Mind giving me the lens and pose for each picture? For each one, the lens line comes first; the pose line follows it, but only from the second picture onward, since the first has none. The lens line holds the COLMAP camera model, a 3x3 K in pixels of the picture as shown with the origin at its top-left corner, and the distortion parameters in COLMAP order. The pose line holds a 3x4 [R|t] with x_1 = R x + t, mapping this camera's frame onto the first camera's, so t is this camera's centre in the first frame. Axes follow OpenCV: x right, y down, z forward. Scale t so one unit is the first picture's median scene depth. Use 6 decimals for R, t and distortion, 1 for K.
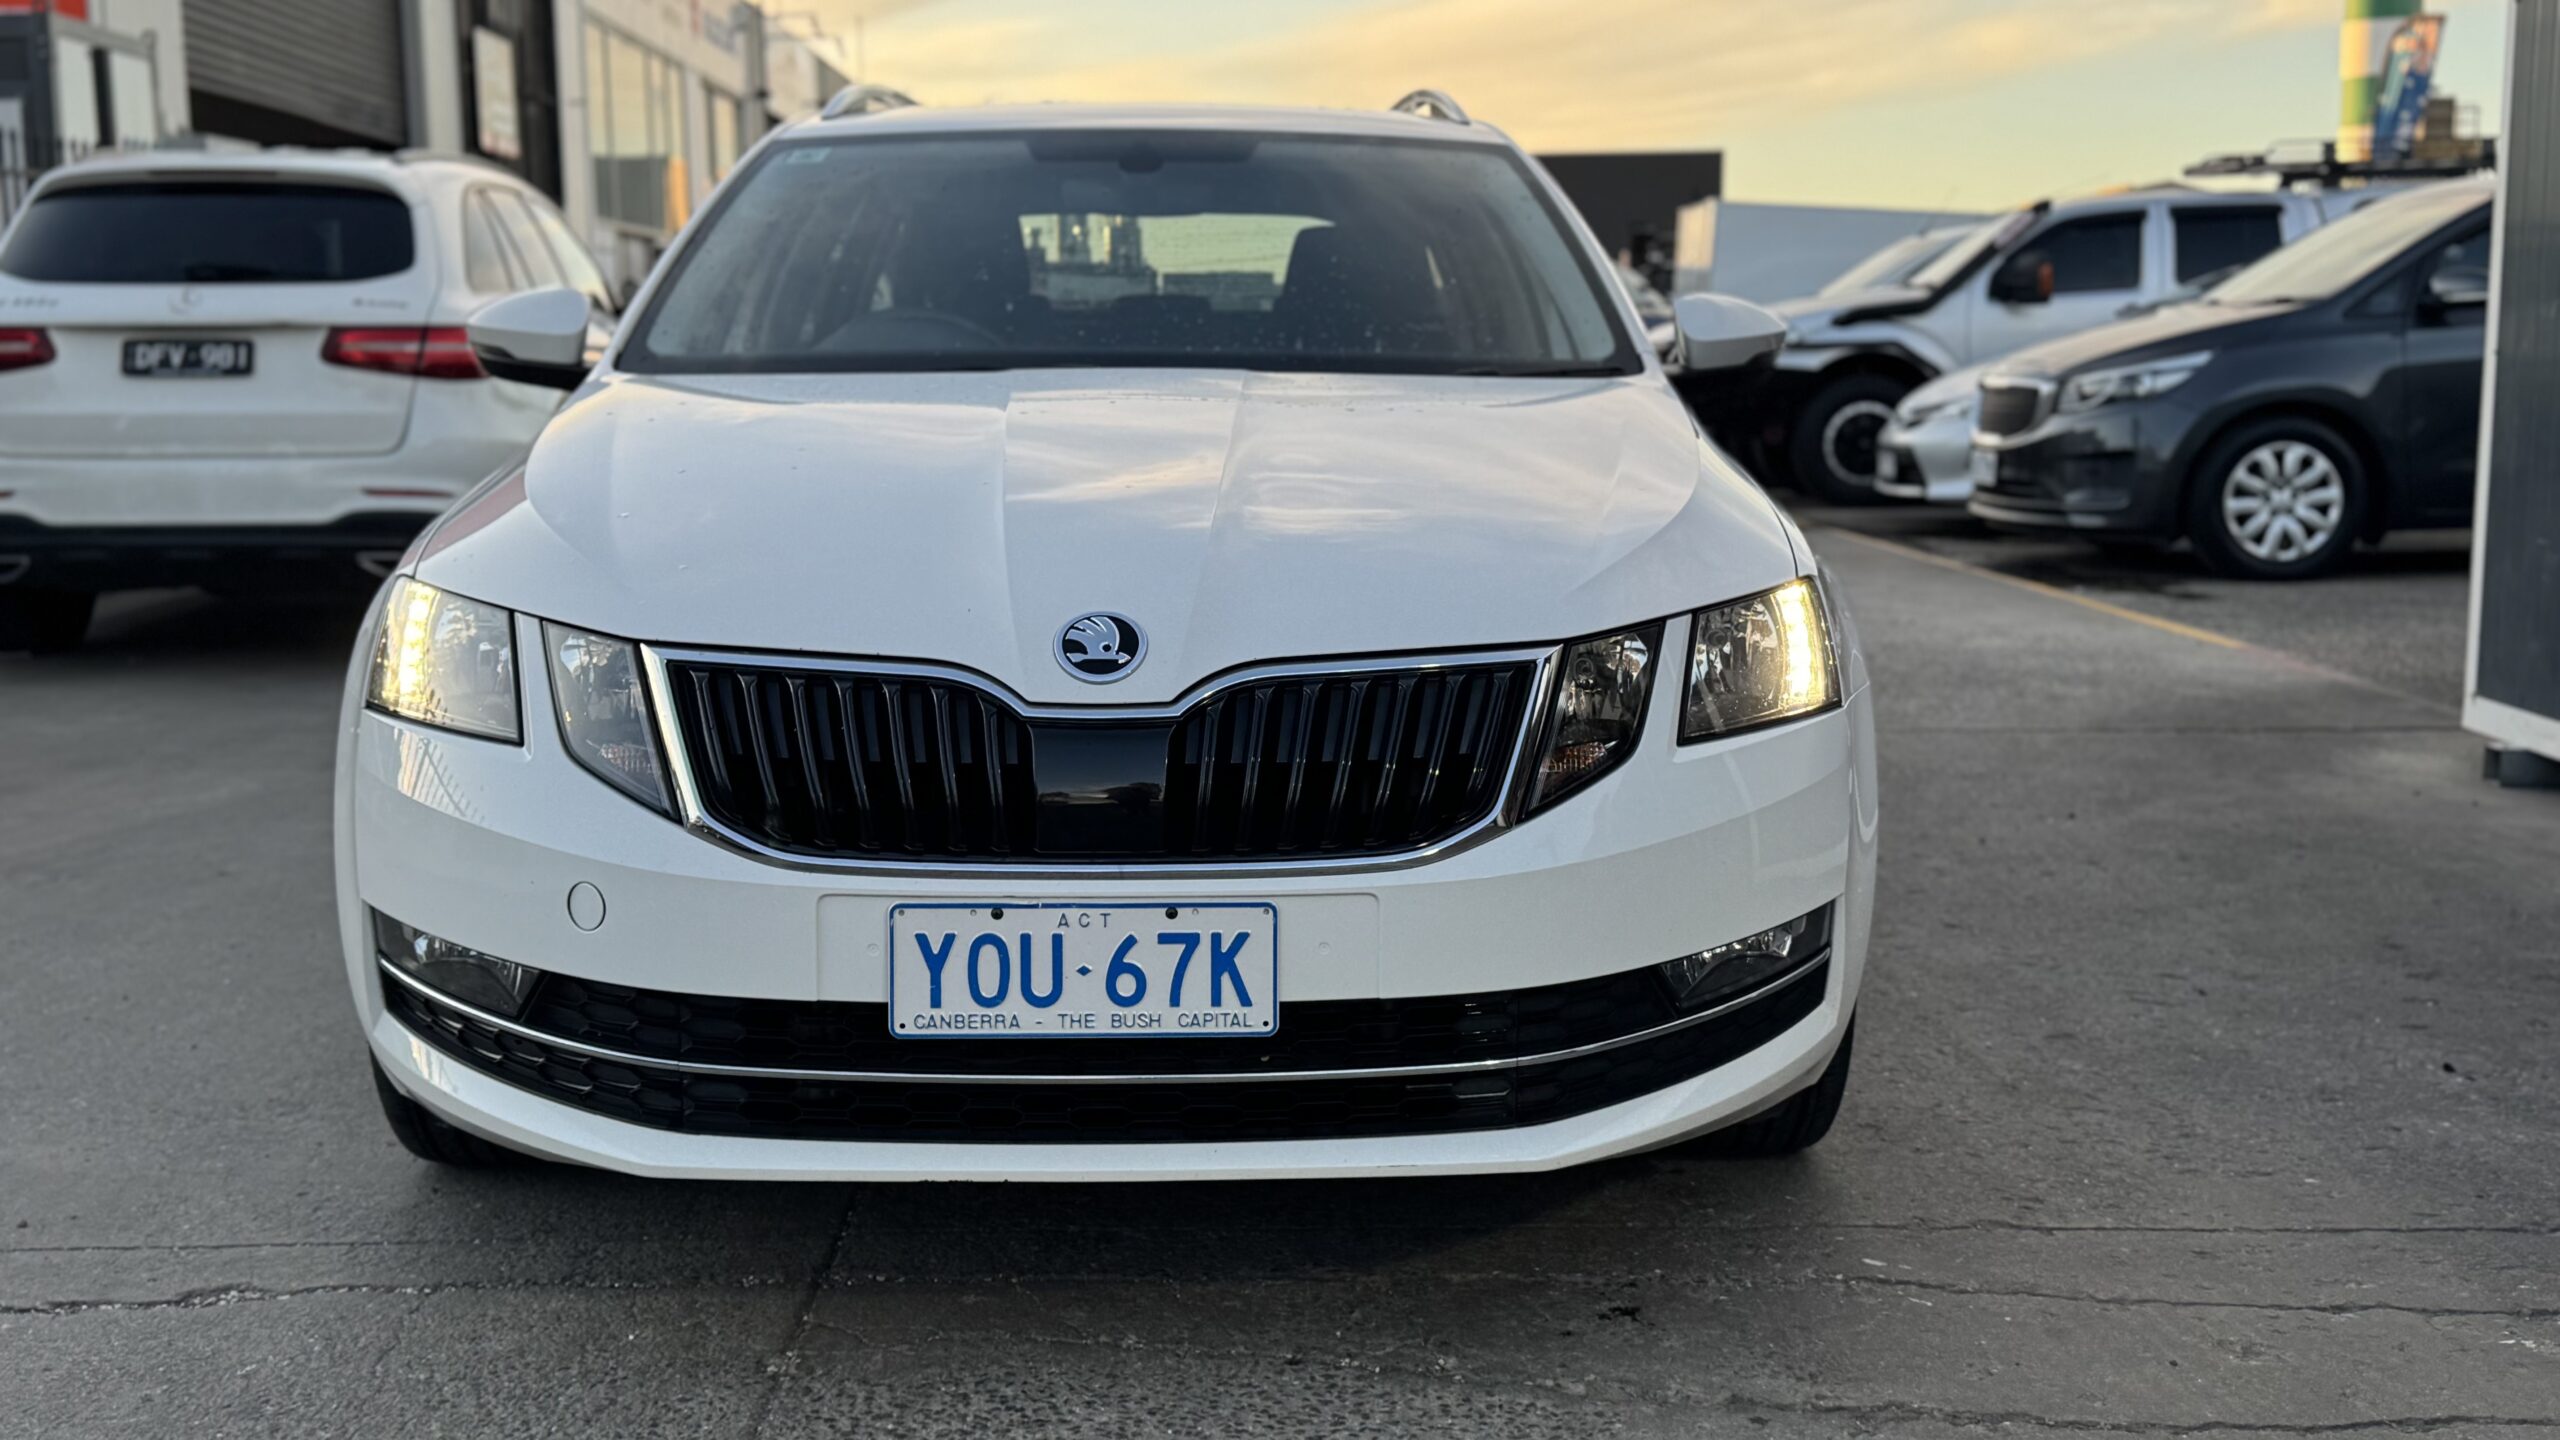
lens RADIAL K [[2847.2, 0, 1280.0], [0, 2847.2, 720.0], [0, 0, 1]] dist [0.179324, -0.451882]
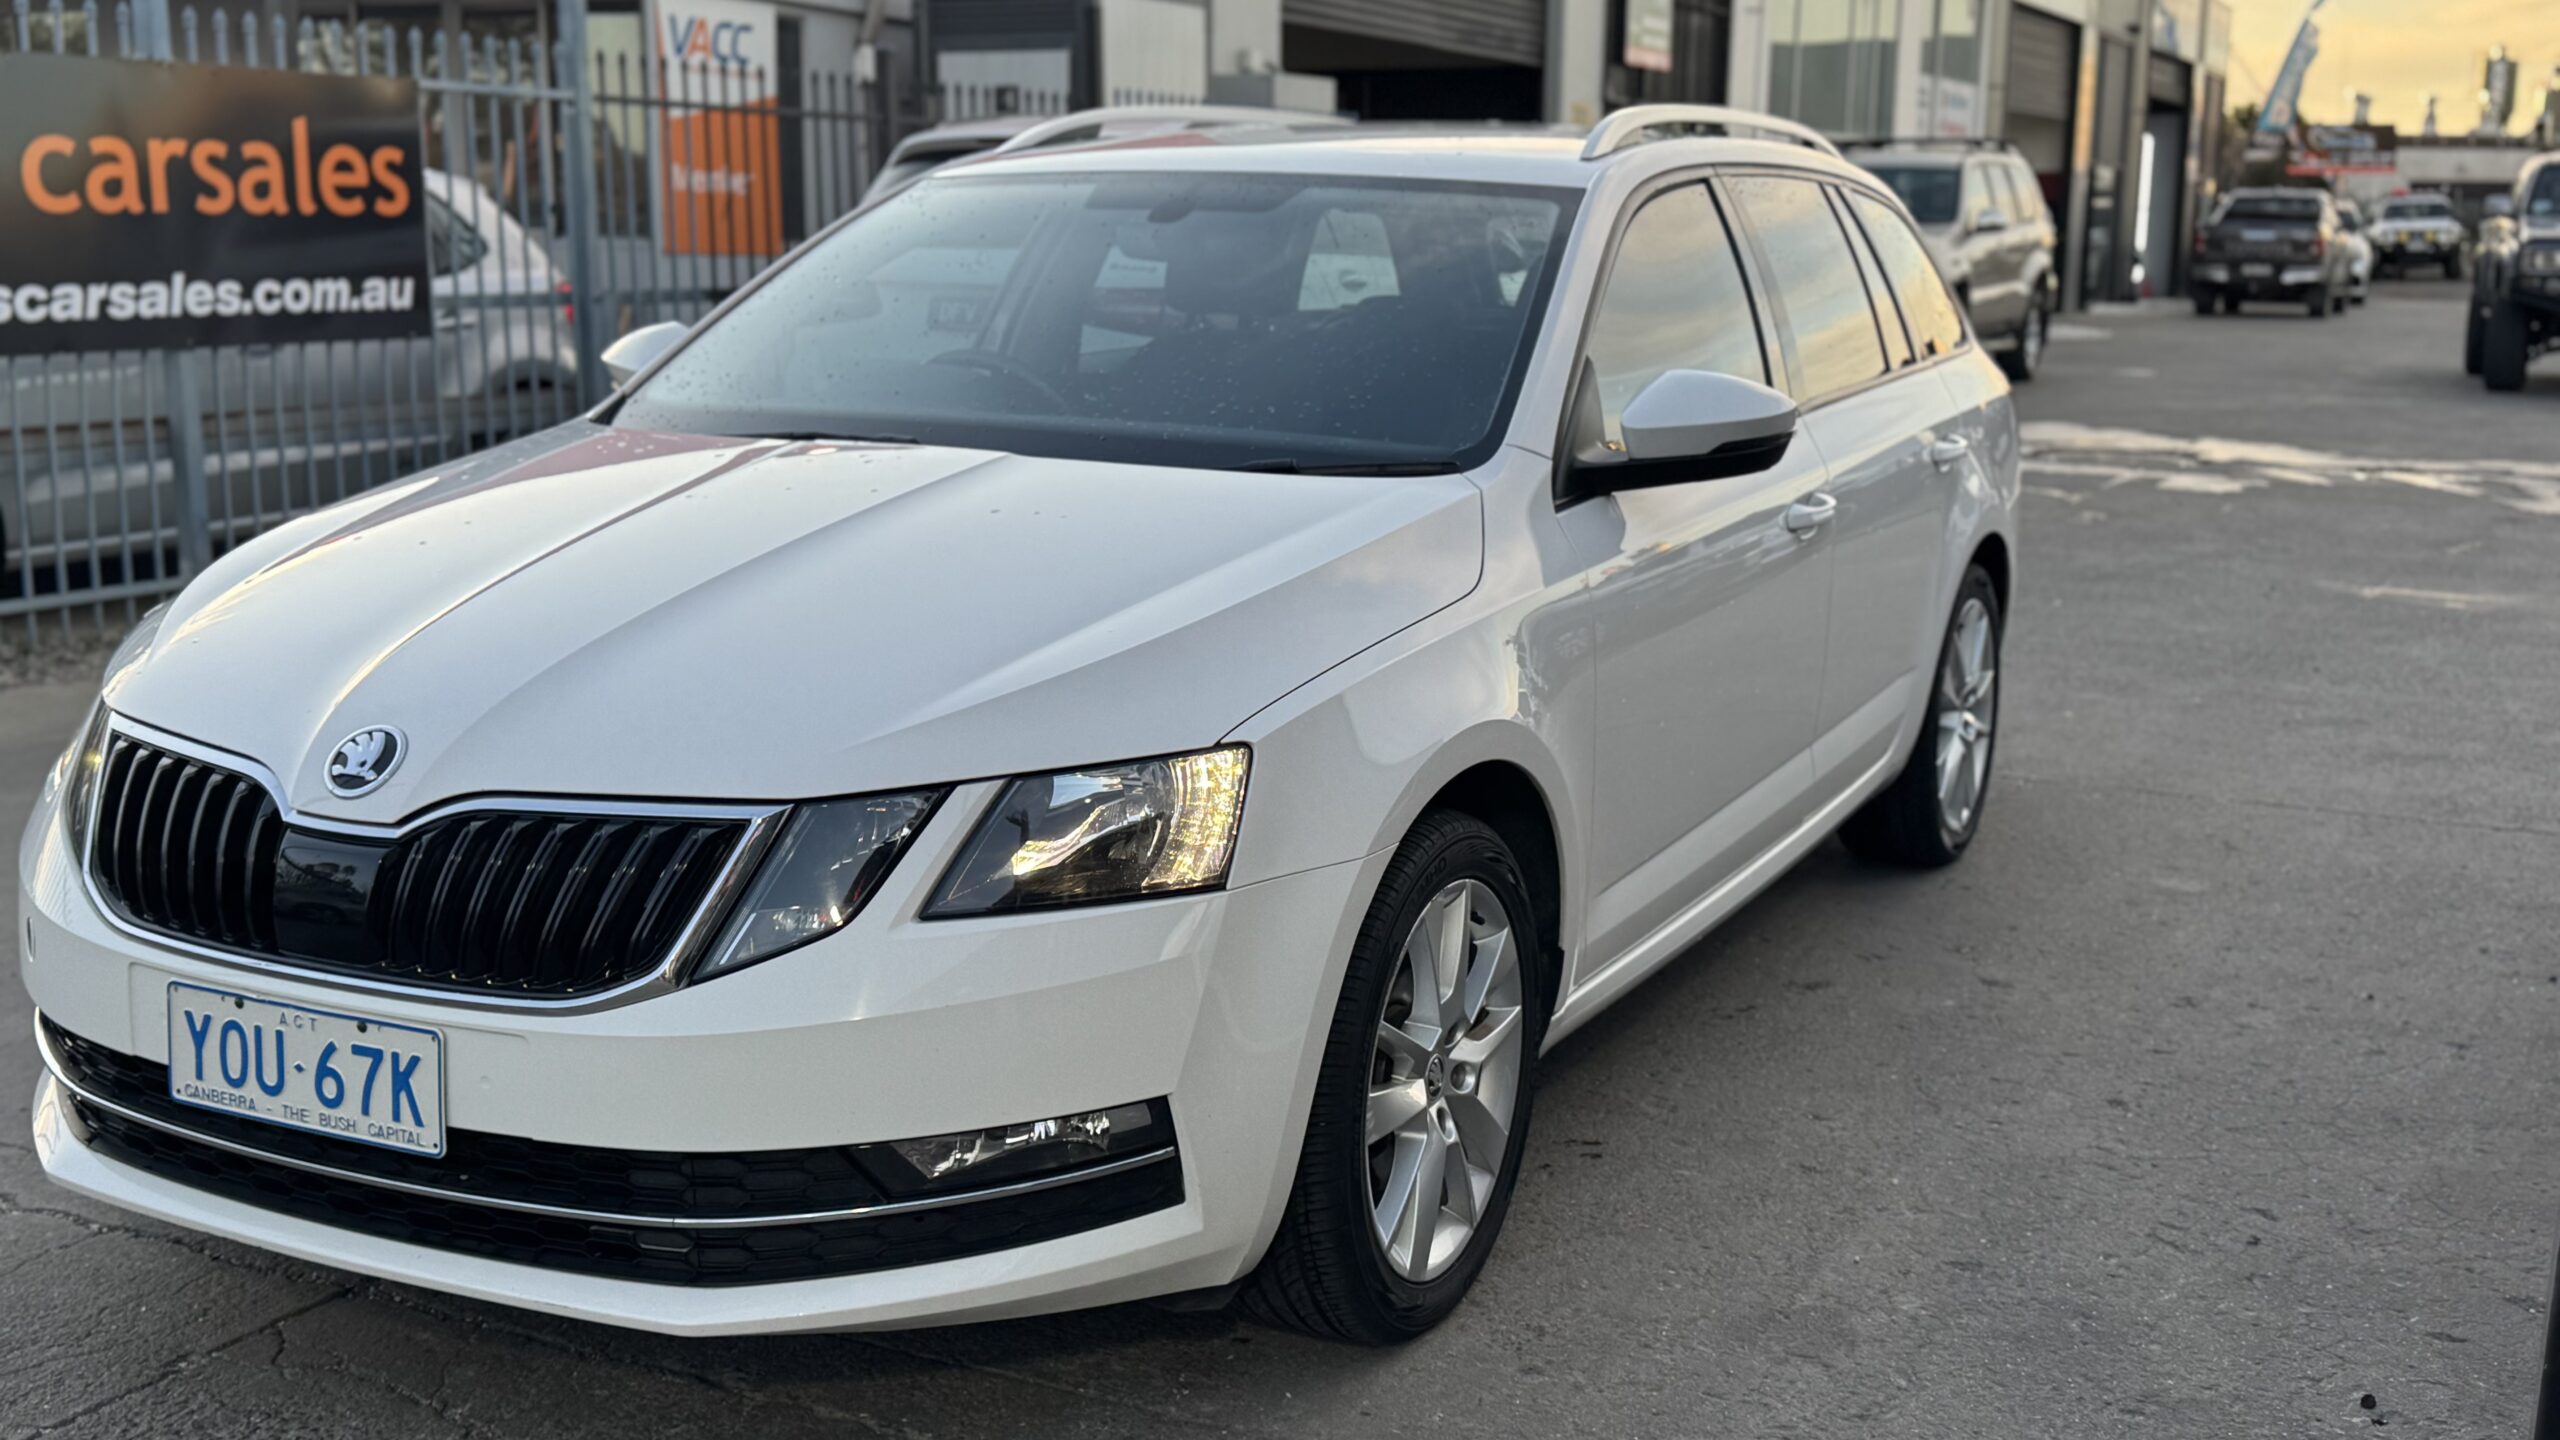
lens RADIAL K [[2788.1, 0, 1274.4], [0, 2788.1, 777.9], [0, 0, 1]] dist [0.229795, -0.397221]
pose [[0.873815, 0.113472, -0.472833, 0.718868], [-0.081254, 0.992793, 0.088093, -0.138241], [0.479421, -0.038557, 0.876738, 0.248206]]
